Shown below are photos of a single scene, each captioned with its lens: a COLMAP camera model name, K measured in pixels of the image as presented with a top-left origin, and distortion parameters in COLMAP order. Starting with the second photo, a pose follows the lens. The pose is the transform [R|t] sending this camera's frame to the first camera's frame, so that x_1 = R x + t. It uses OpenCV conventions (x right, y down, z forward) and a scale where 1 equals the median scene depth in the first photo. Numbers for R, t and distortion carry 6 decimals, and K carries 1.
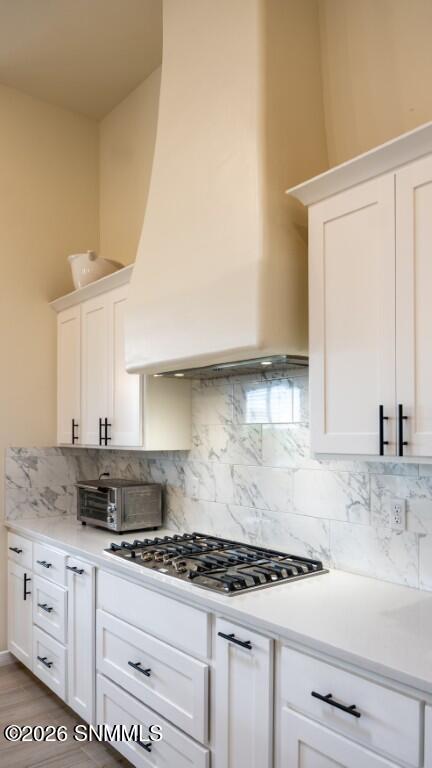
lens RADIAL K [[548.7, 0, 215.8], [0, 548.7, 435.2], [0, 0, 1]] dist [0.000269, 0.000361]
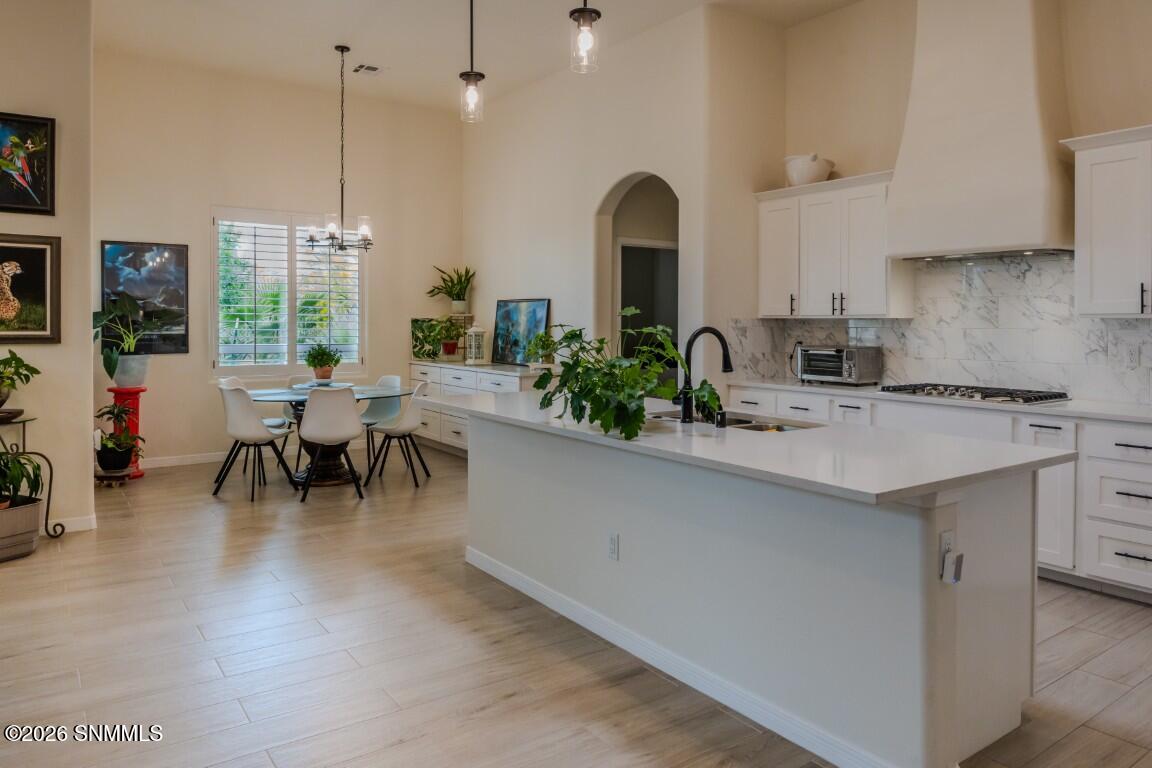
lens RADIAL K [[784.5, 0, 575.4], [0, 784.5, 333.8], [0, 0, 1]] dist [-0.003569, -0.004815]
pose [[0.997966, -0.000696, -0.063742, -0.753184], [0.001726, 0.999869, 0.016110, 0.034320], [0.063722, -0.016187, 0.997836, -0.876709]]
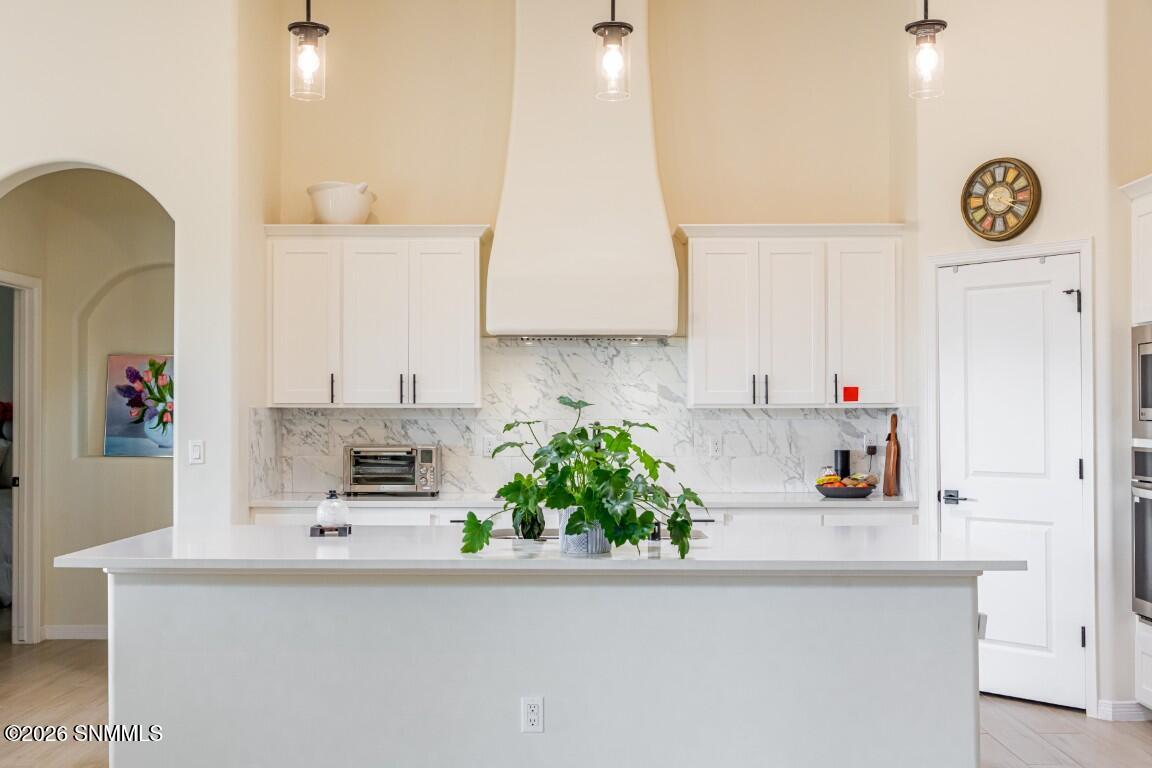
lens RADIAL K [[1252.6, 0, 576.0], [0, 1252.6, 384.0], [0, 0, 1]] dist [0.008062, 0.007006]
pose [[0.636648, 0.012346, 0.771056, -1.845958], [0.001164, 0.999855, -0.016970, 0.024195], [-0.771154, 0.011701, 0.636541, -0.637870]]
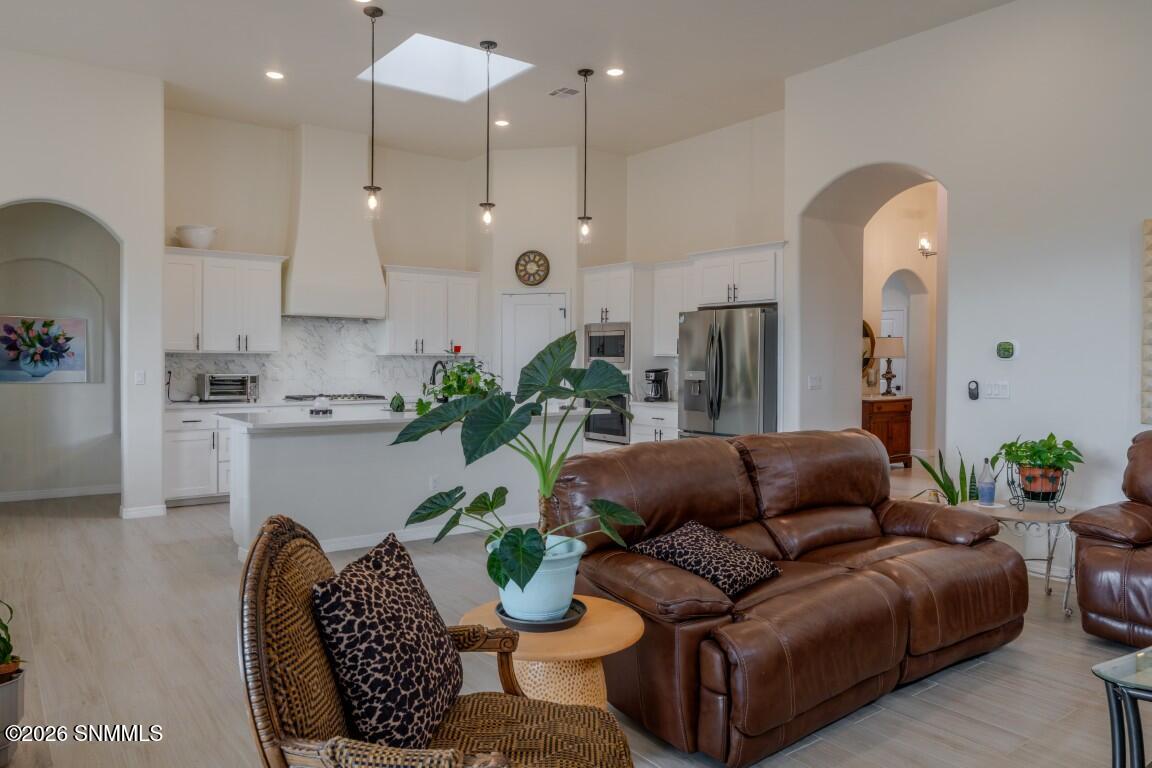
lens RADIAL K [[797.0, 0, 575.8], [0, 797.0, 355.2], [0, 0, 1]] dist [0.003580, 0.001262]
pose [[0.040964, 0.002114, 0.999158, -2.930627], [-0.009884, 0.999950, -0.001711, 0.028546], [-0.999112, -0.009805, 0.040983, -0.150644]]
